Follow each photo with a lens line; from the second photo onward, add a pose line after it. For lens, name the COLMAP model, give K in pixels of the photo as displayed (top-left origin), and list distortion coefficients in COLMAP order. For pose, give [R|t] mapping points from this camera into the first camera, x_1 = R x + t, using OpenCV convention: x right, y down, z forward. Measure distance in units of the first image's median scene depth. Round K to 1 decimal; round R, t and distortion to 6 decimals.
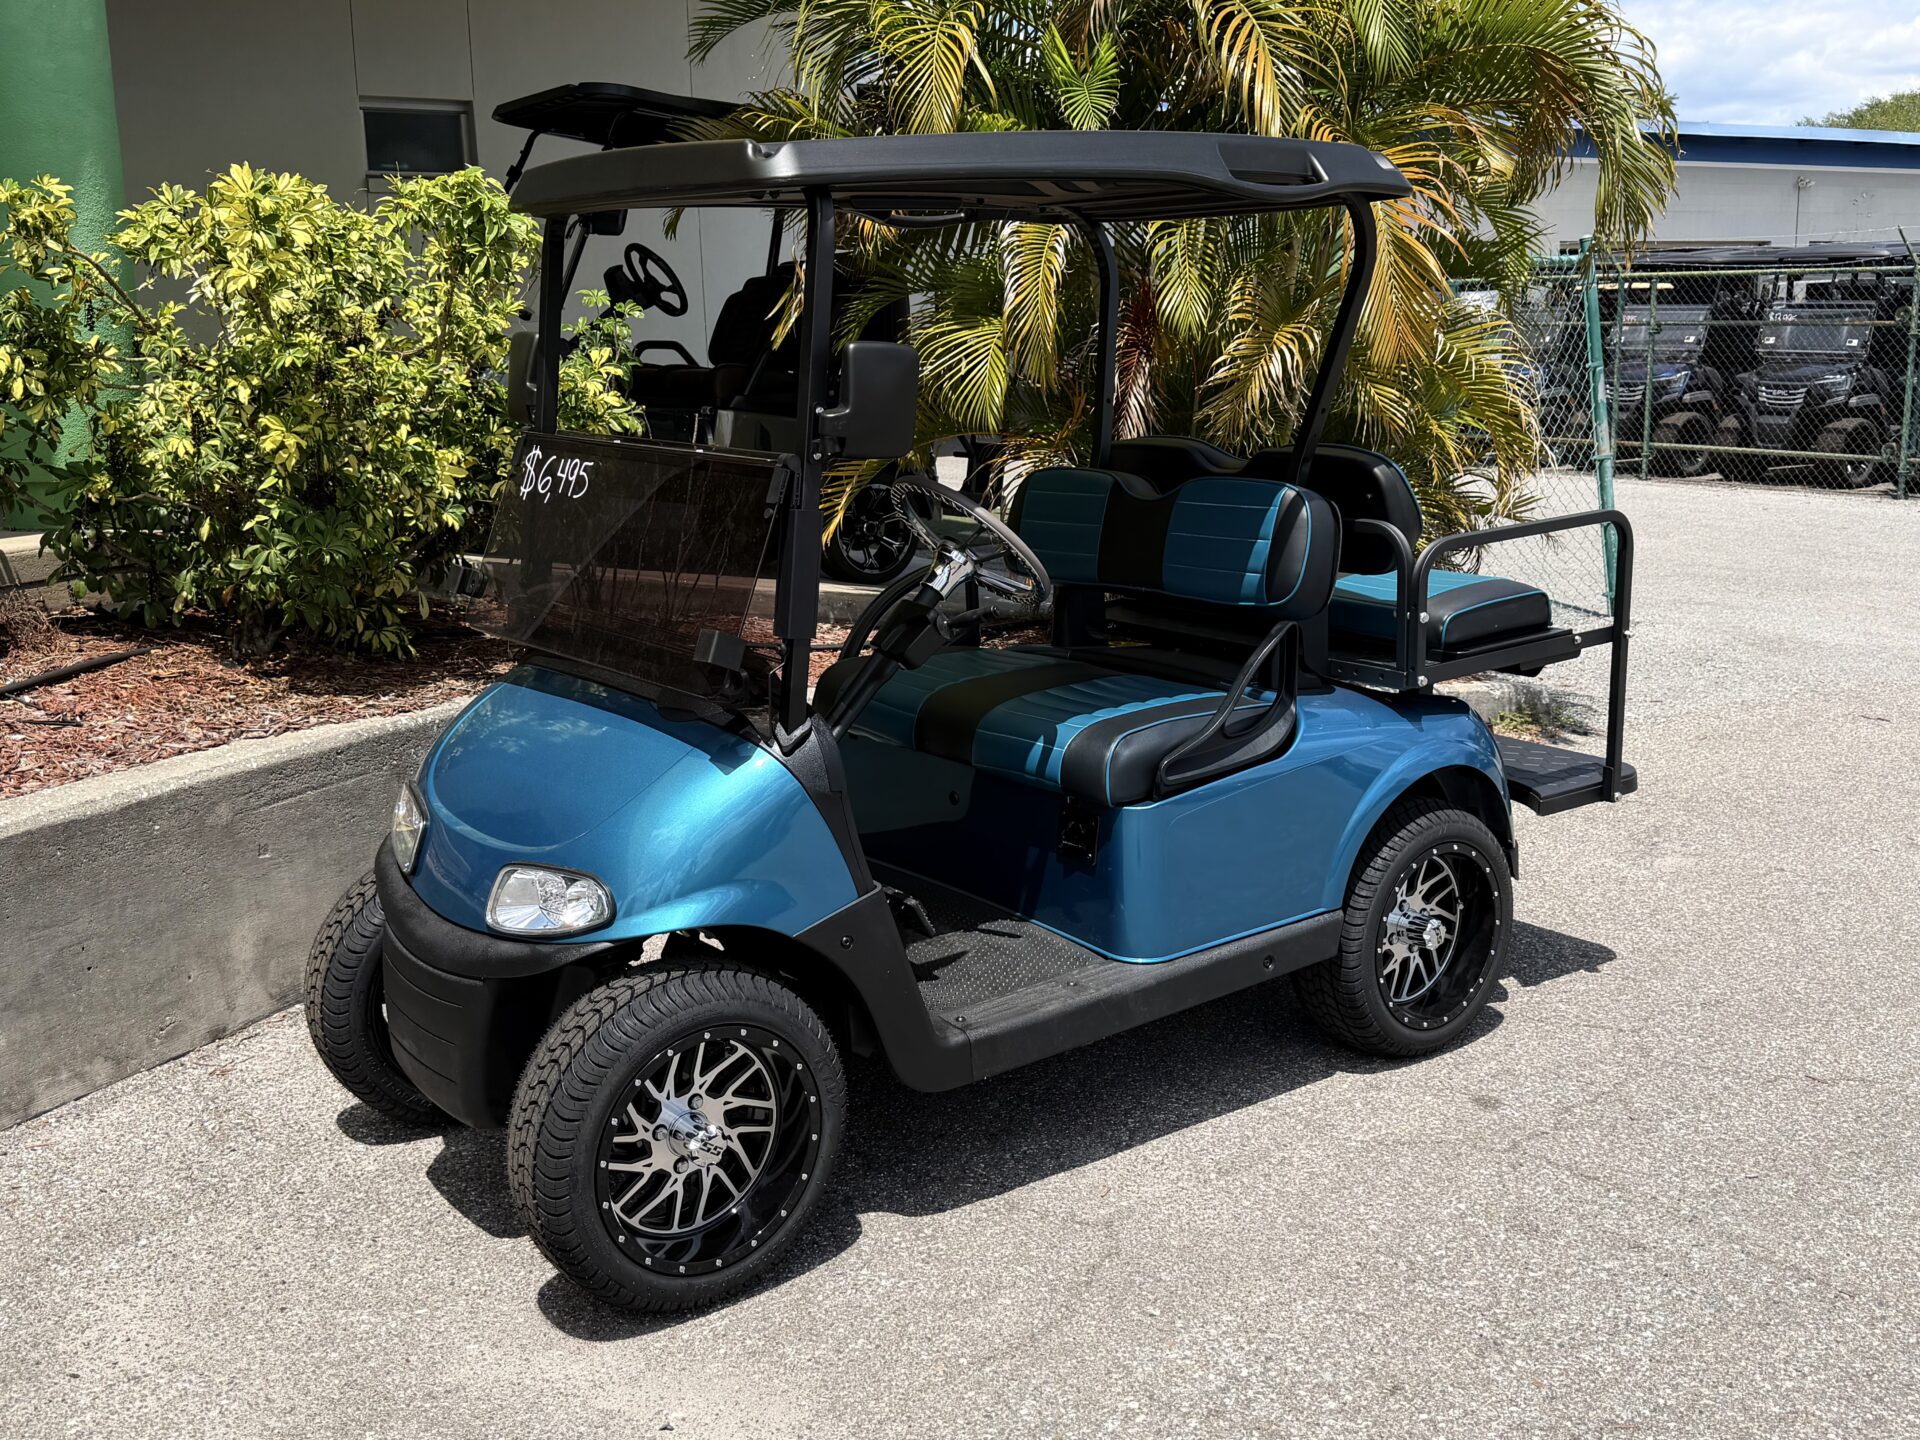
lens RADIAL K [[1891.8, 0, 975.3], [0, 1891.8, 708.9], [0, 0, 1]] dist [0.057112, -0.106842]
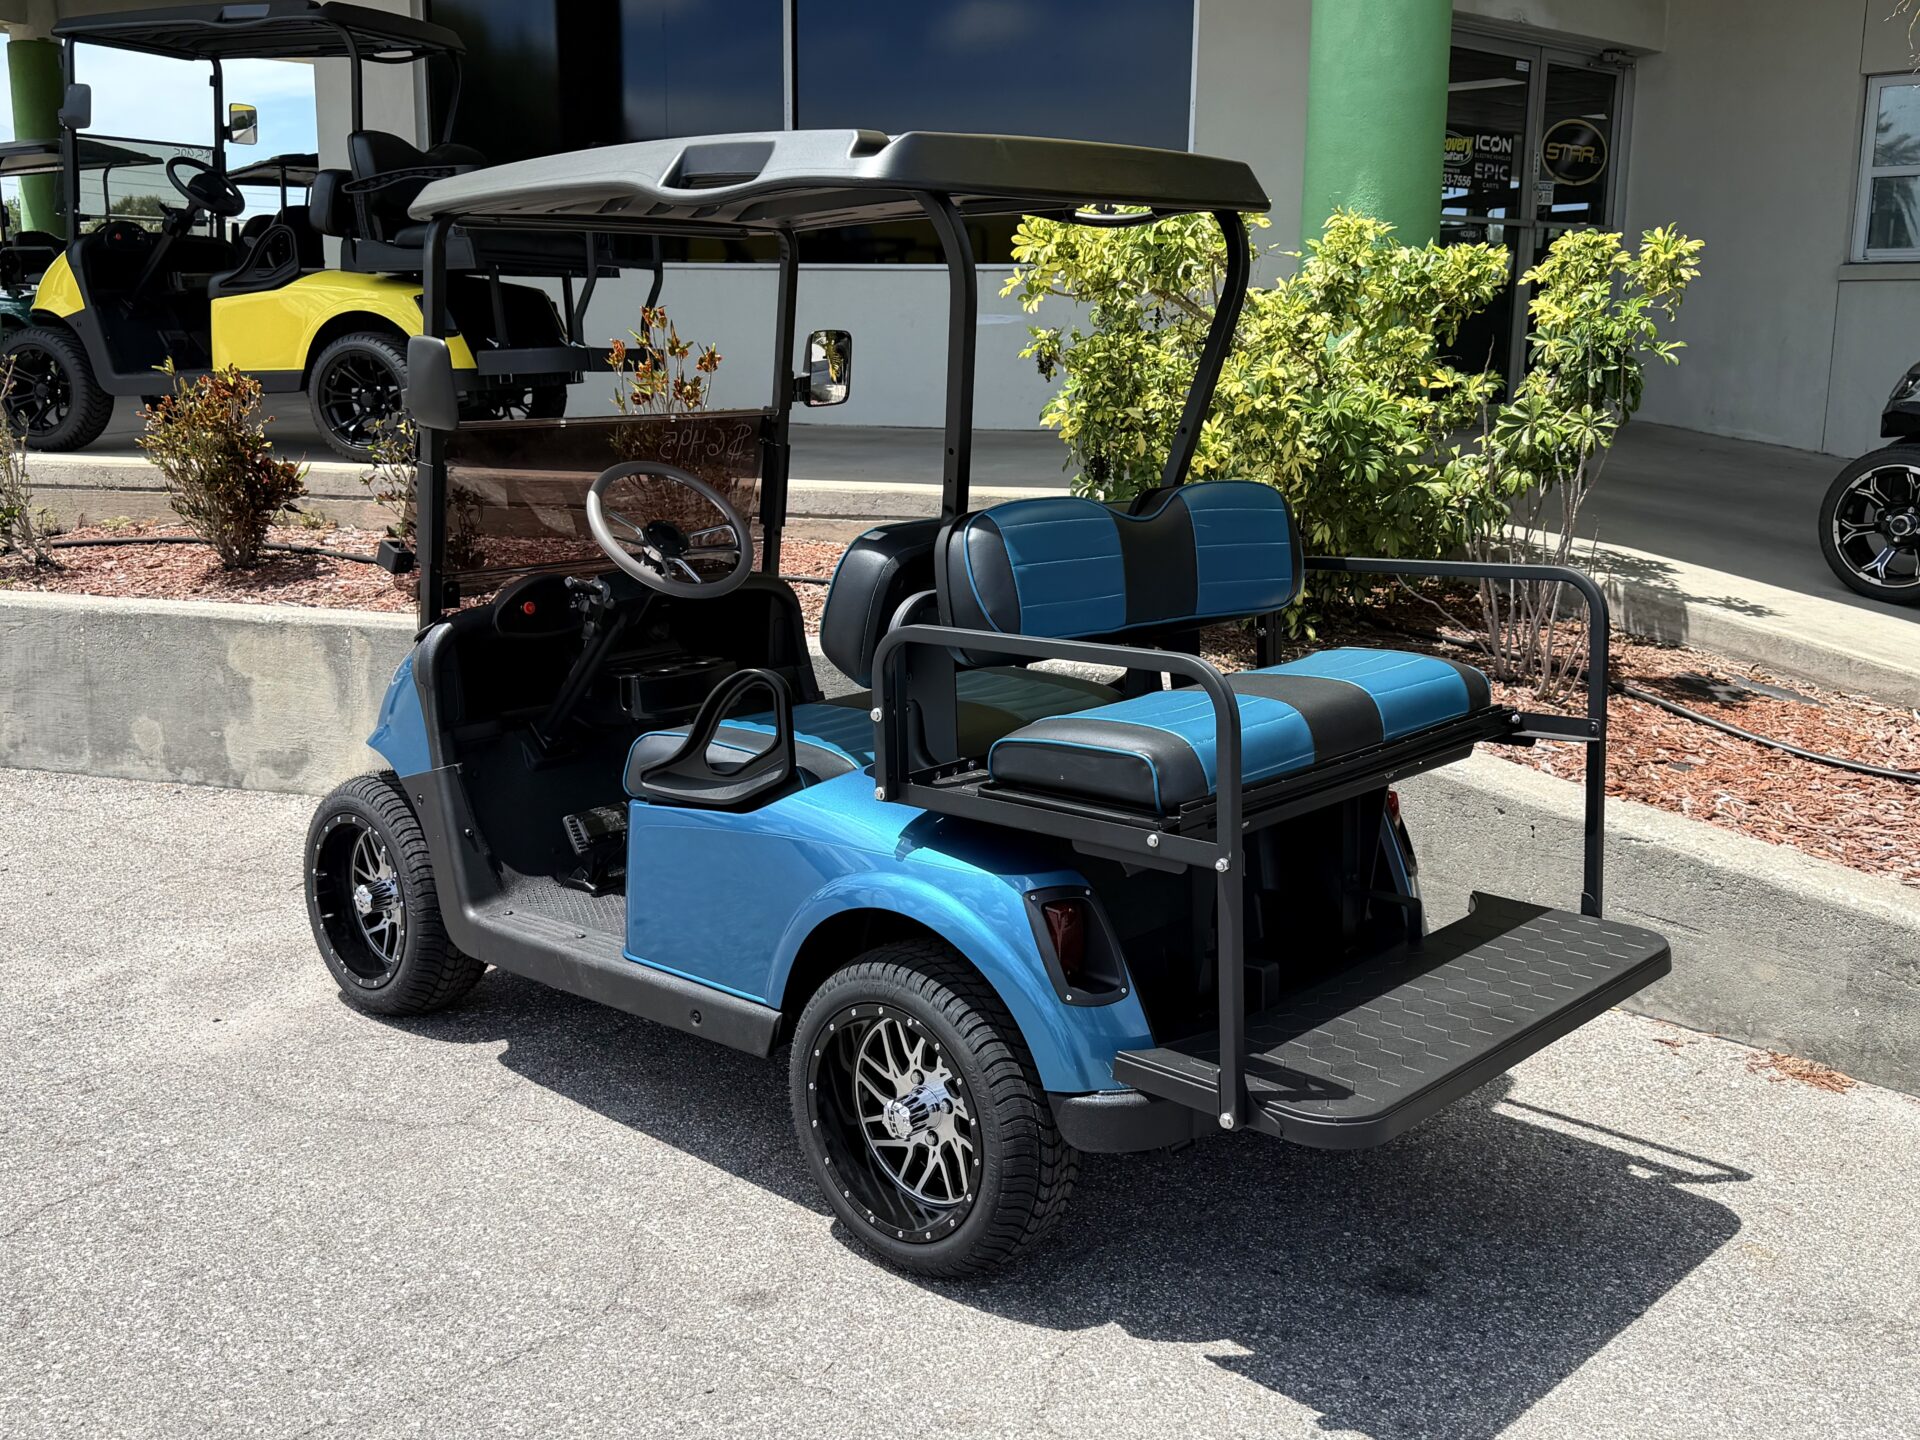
lens RADIAL K [[1873.0, 0, 955.7], [0, 1873.0, 744.3], [0, 0, 1]] dist [0.153264, -0.330462]
pose [[0.184483, 0.230898, -0.955328, 0.728487], [-0.214248, 0.958084, 0.190190, -0.141434], [0.959200, 0.169590, 0.226219, 0.618437]]
